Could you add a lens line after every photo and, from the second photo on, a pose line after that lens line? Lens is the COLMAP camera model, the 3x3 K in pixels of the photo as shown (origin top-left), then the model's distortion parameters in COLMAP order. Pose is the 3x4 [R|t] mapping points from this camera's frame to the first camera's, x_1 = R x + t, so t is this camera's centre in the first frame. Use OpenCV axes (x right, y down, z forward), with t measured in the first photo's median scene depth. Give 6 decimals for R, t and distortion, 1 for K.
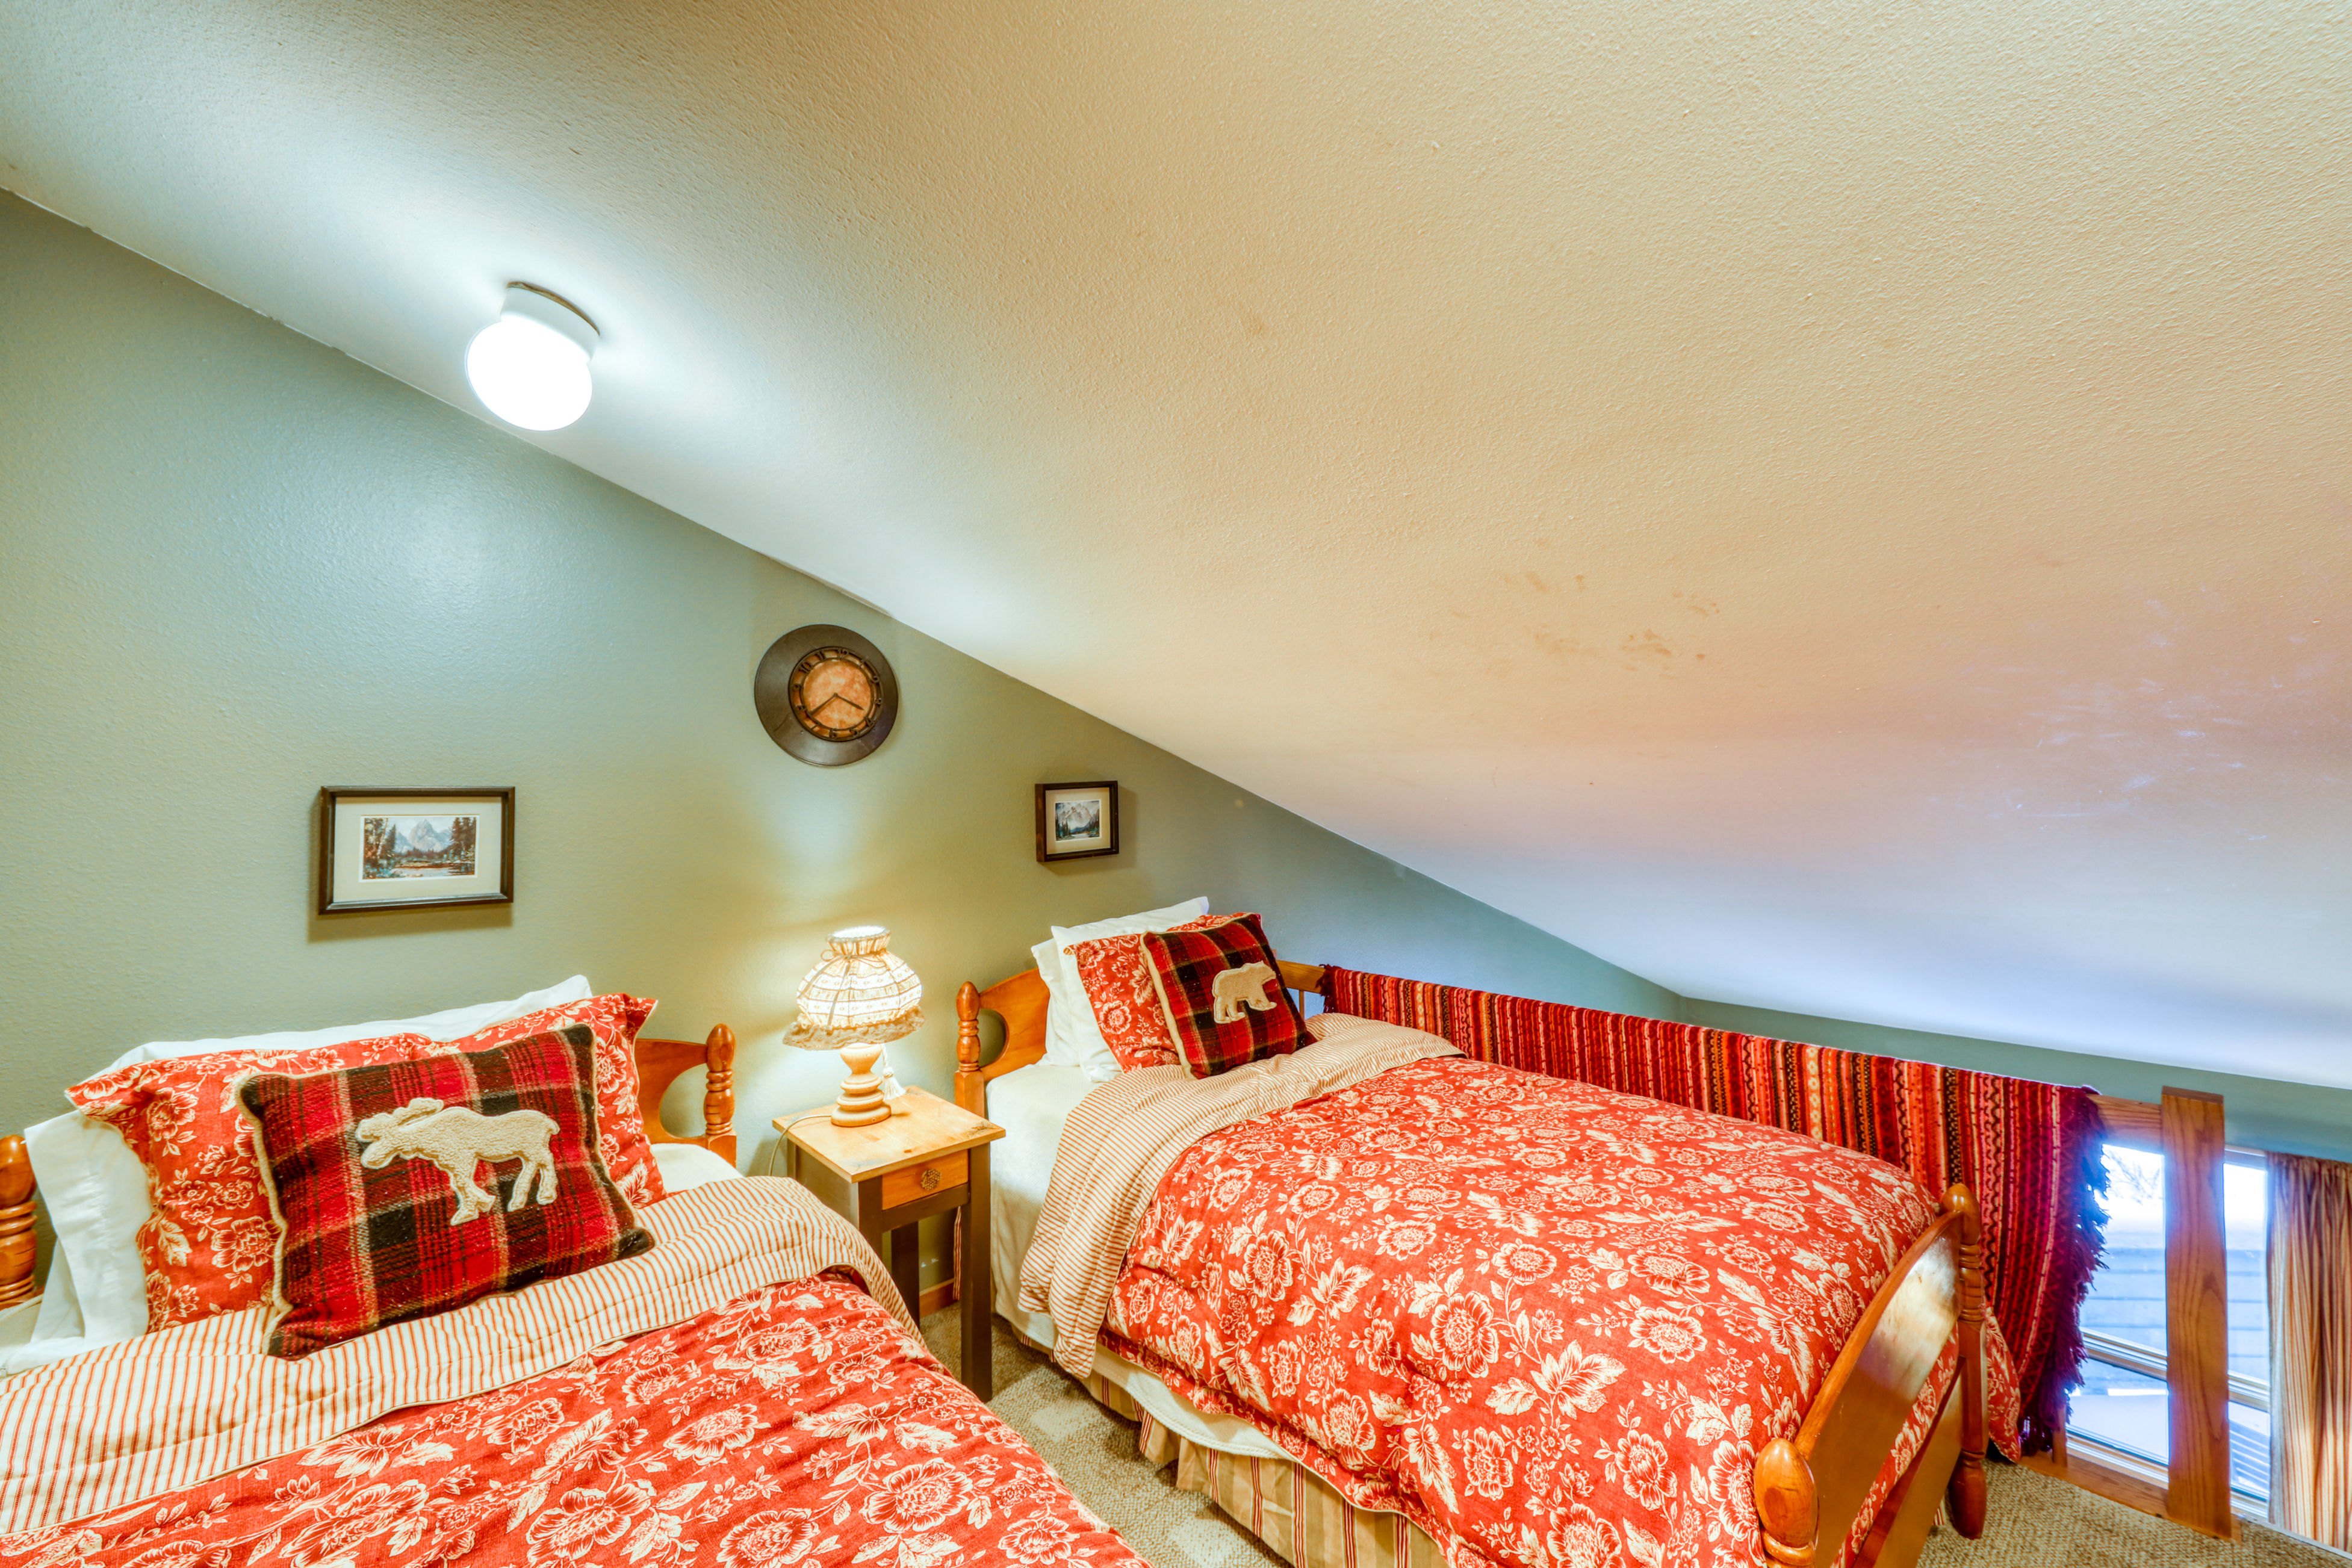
lens RADIAL K [[923.5, 0, 1194.2], [0, 923.5, 775.4], [0, 0, 1]] dist [0.013033, -0.008153]
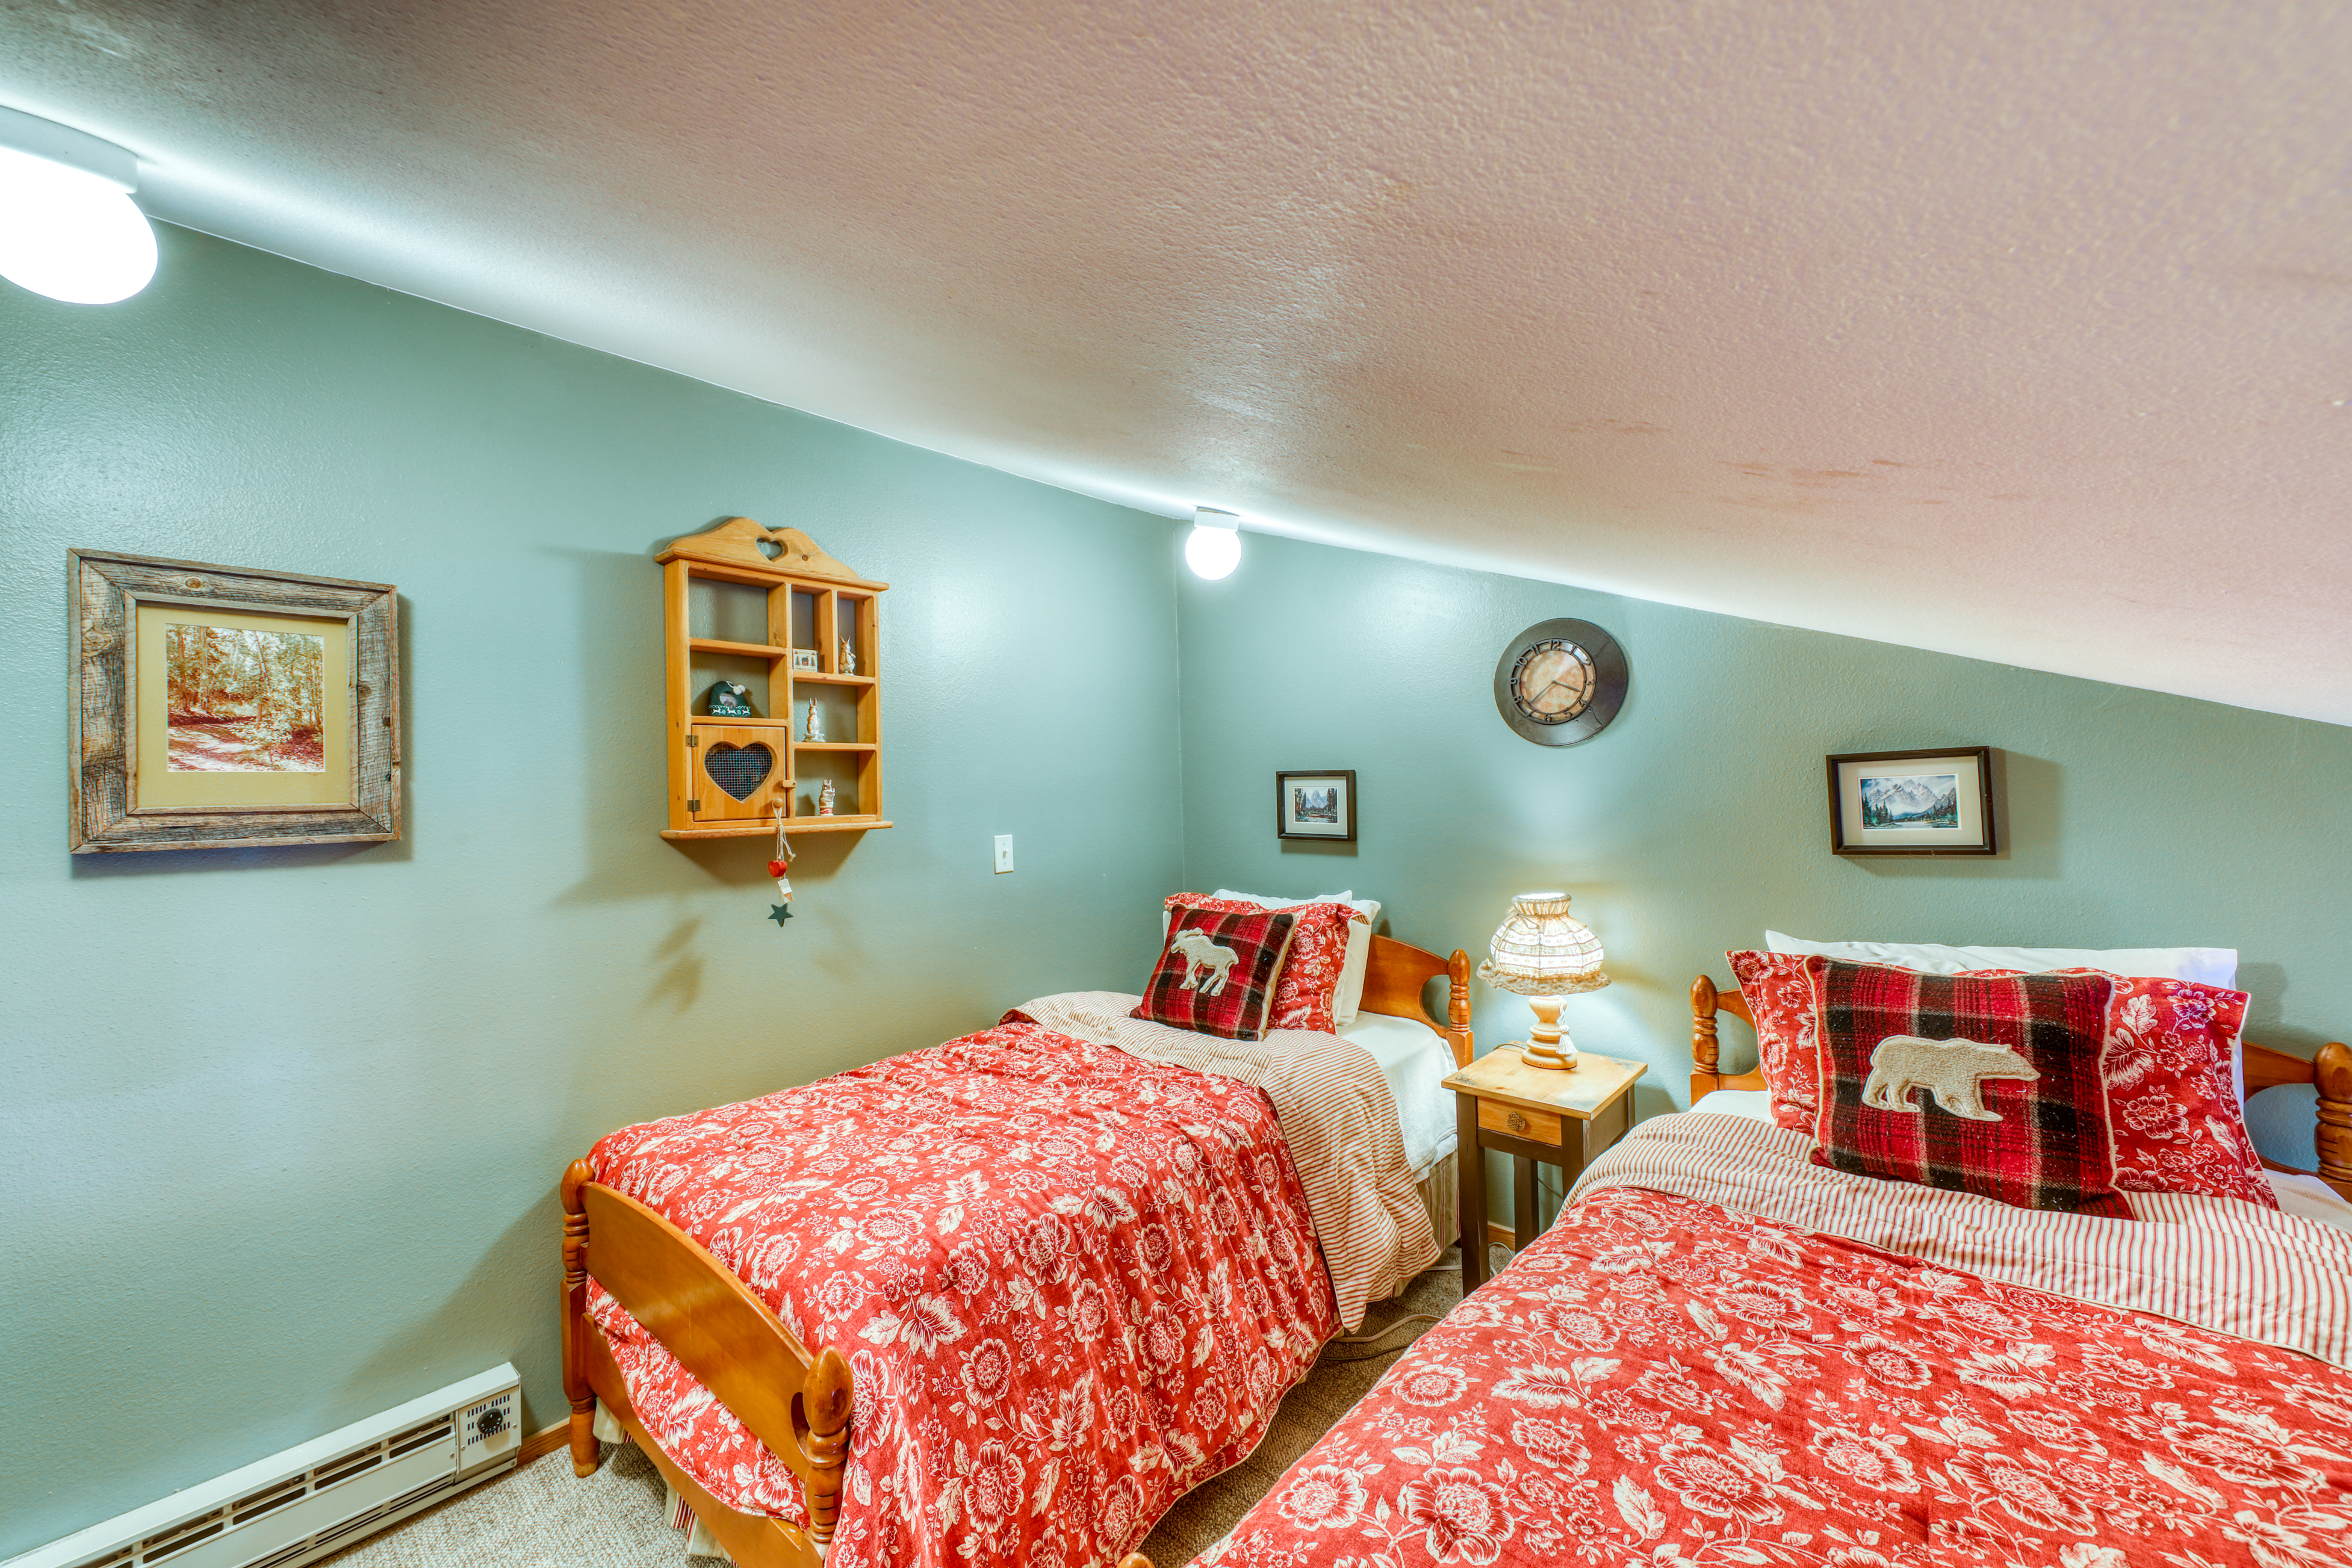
lens RADIAL K [[923.5, 0, 1194.2], [0, 923.5, 775.4], [0, 0, 1]] dist [0.013033, -0.008153]
pose [[0.108804, 0.003132, -0.994058, 0.759231], [0.039346, 0.999198, 0.007455, -0.000897], [0.993284, -0.039923, 0.108593, 0.506101]]
